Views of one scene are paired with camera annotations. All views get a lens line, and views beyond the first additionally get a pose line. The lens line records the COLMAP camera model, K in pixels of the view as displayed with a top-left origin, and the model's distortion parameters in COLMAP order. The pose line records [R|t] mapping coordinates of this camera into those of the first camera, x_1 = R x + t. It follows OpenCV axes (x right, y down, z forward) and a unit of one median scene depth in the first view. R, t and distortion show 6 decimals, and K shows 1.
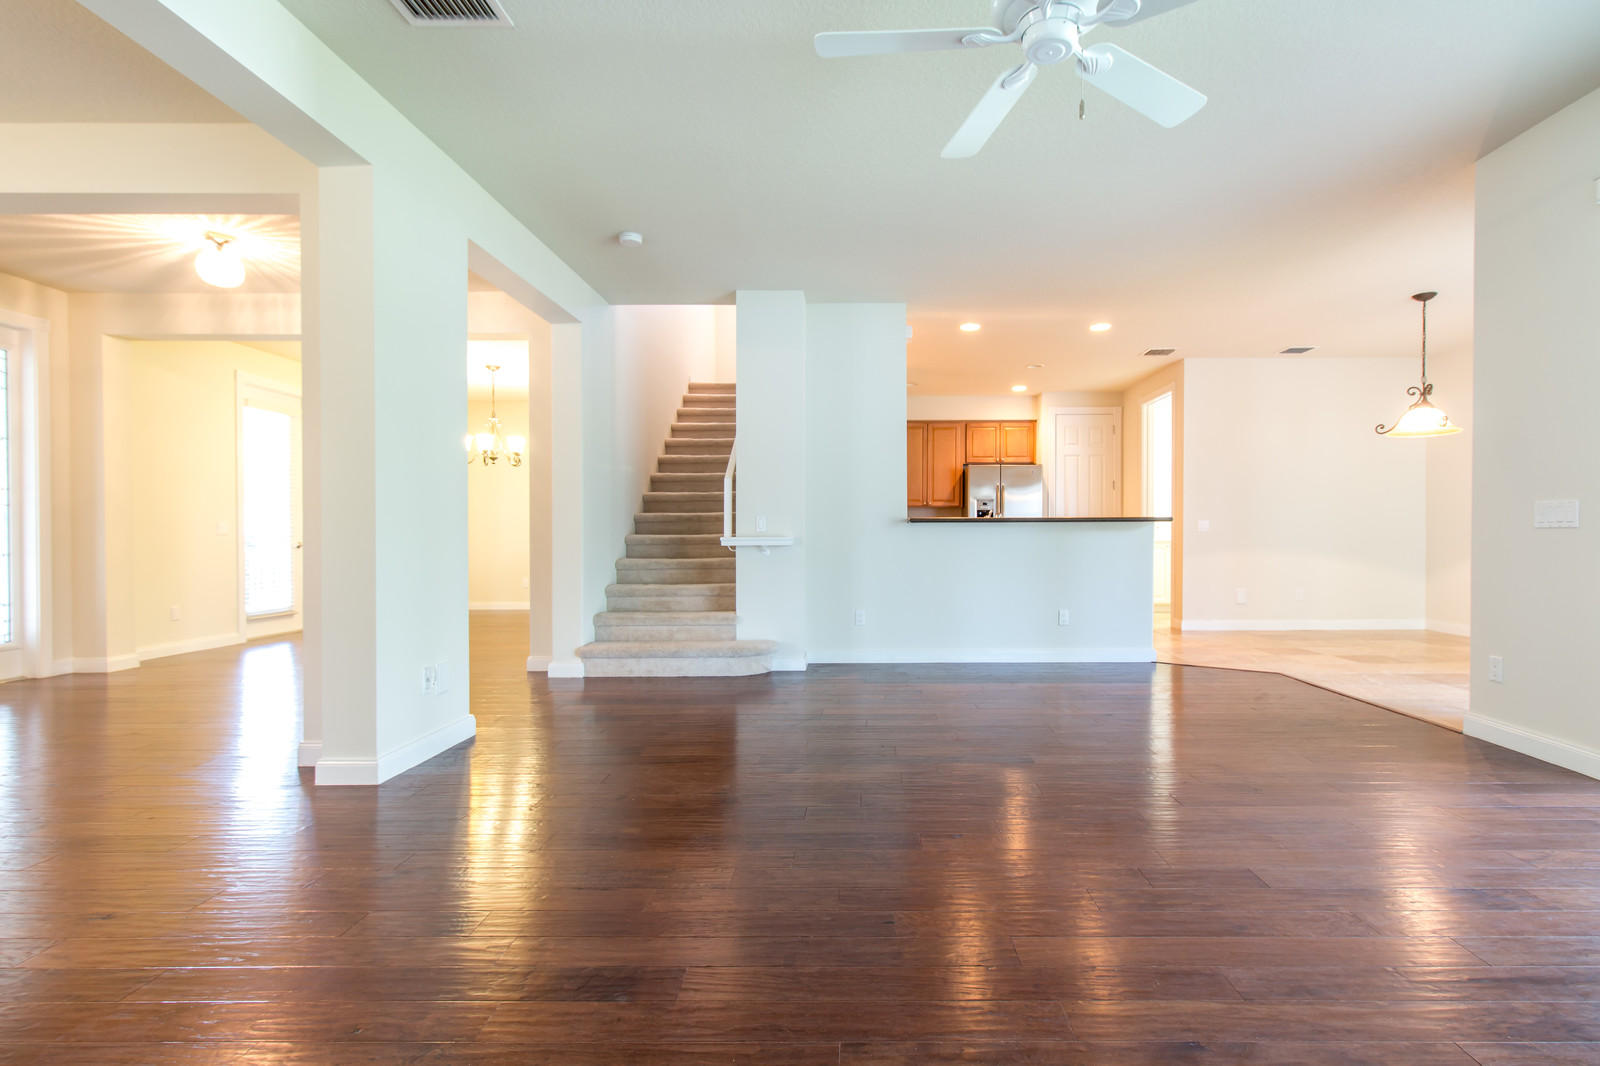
lens RADIAL K [[762.4, 0, 858.0], [0, 762.4, 539.4], [0, 0, 1]] dist [0.001757, 0.000545]
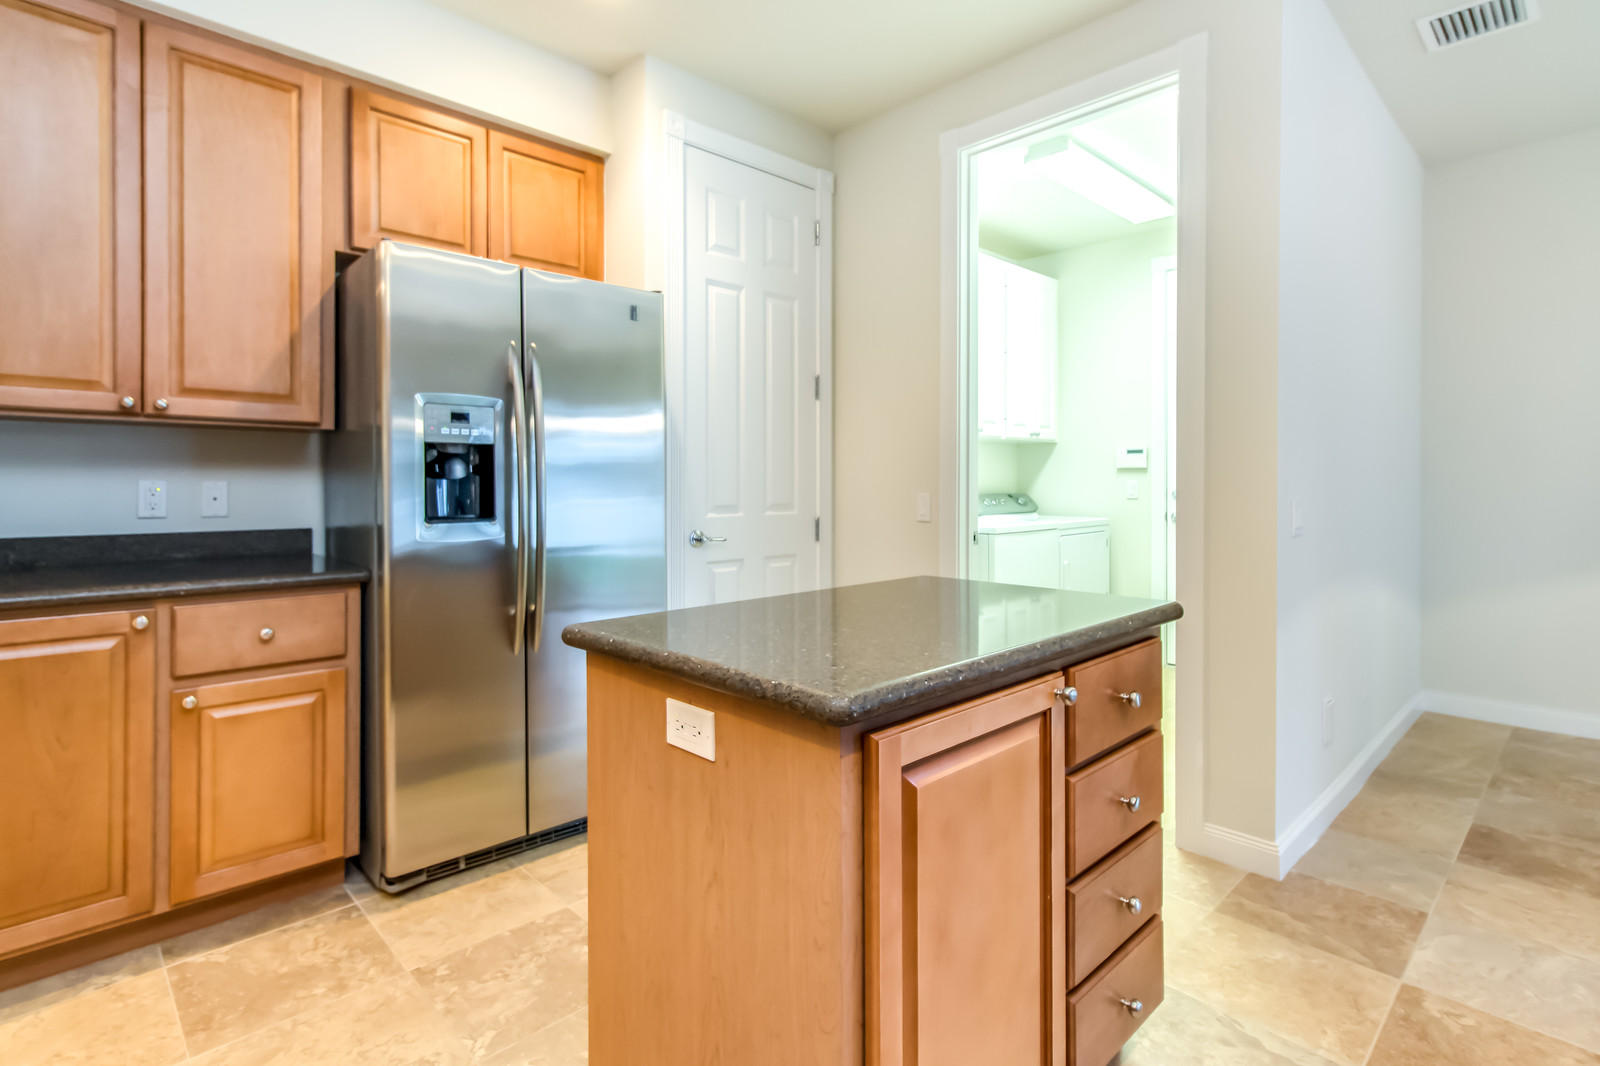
lens RADIAL K [[796.3, 0, 807.4], [0, 796.3, 480.4], [0, 0, 1]] dist [-0.000215, 0.001010]
pose [[0.708443, -0.000817, 0.705767, 0.112429], [0.003881, 0.999989, -0.002738, -0.042885], [-0.705757, 0.004678, 0.708438, 1.223109]]
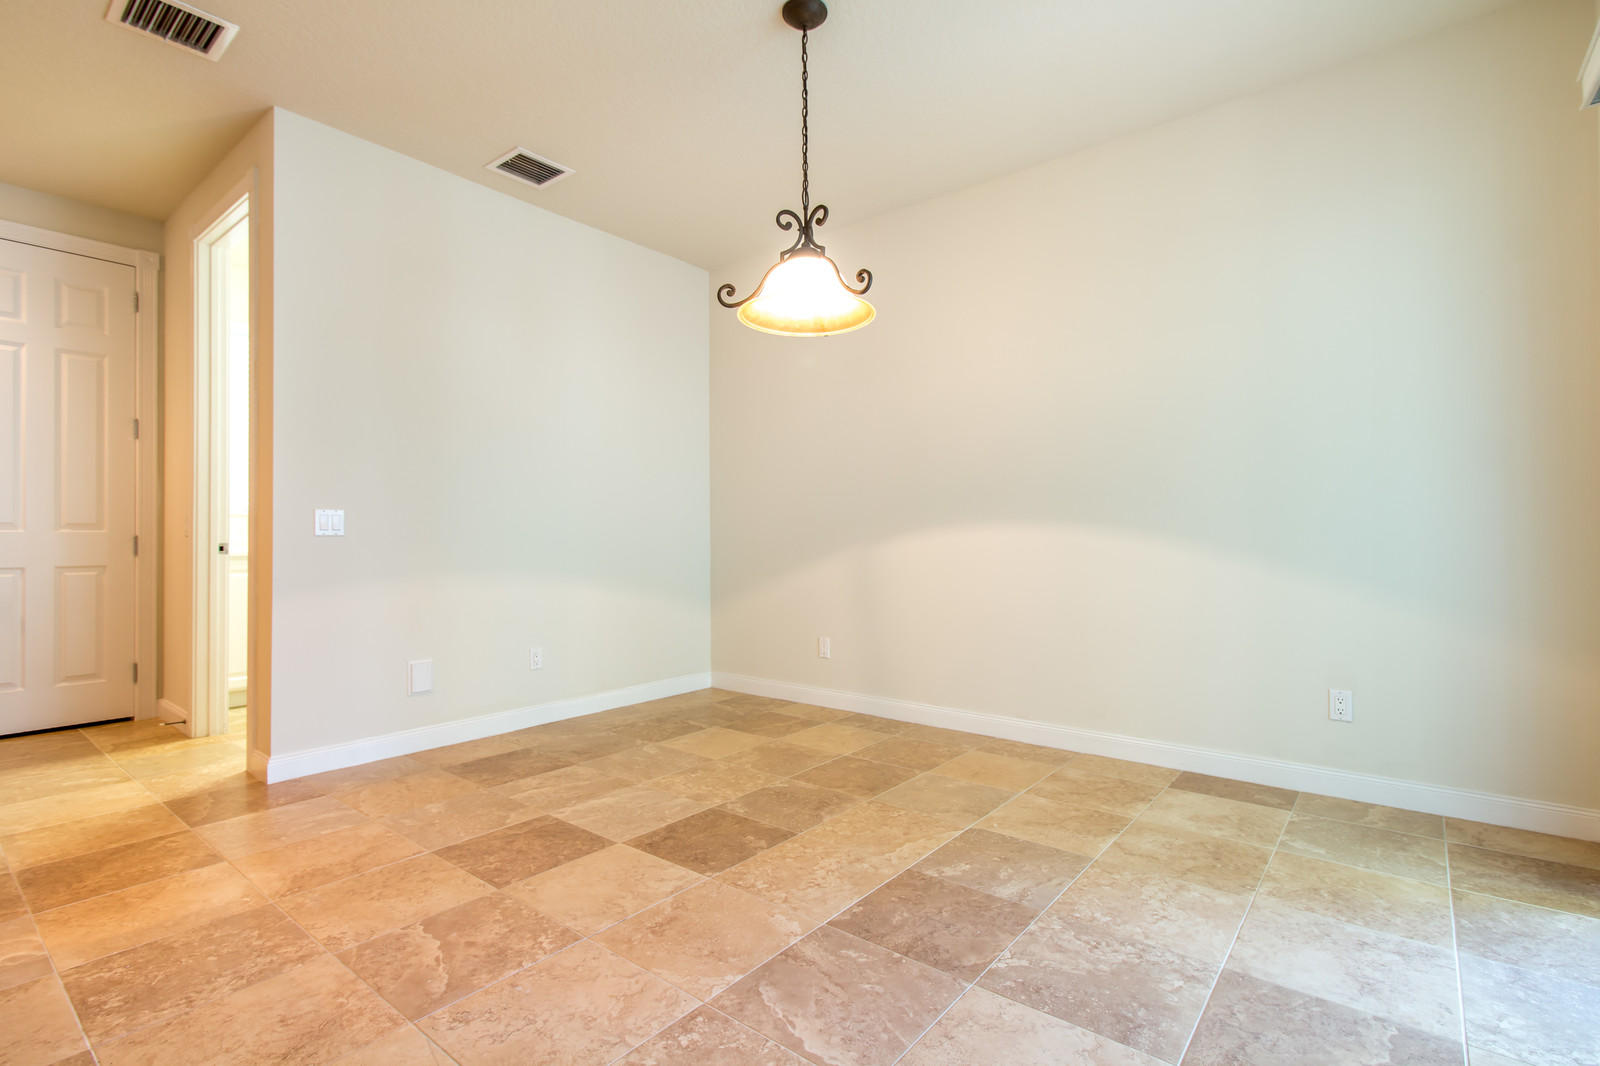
lens RADIAL K [[748.1, 0, 814.4], [0, 748.1, 534.0], [0, 0, 1]] dist [-0.000049, 0.000452]
pose [[0.611963, 0.003248, 0.790879, 0.388770], [0.007312, 0.999926, -0.009764, -0.006079], [-0.790852, 0.011758, 0.611894, 0.716609]]
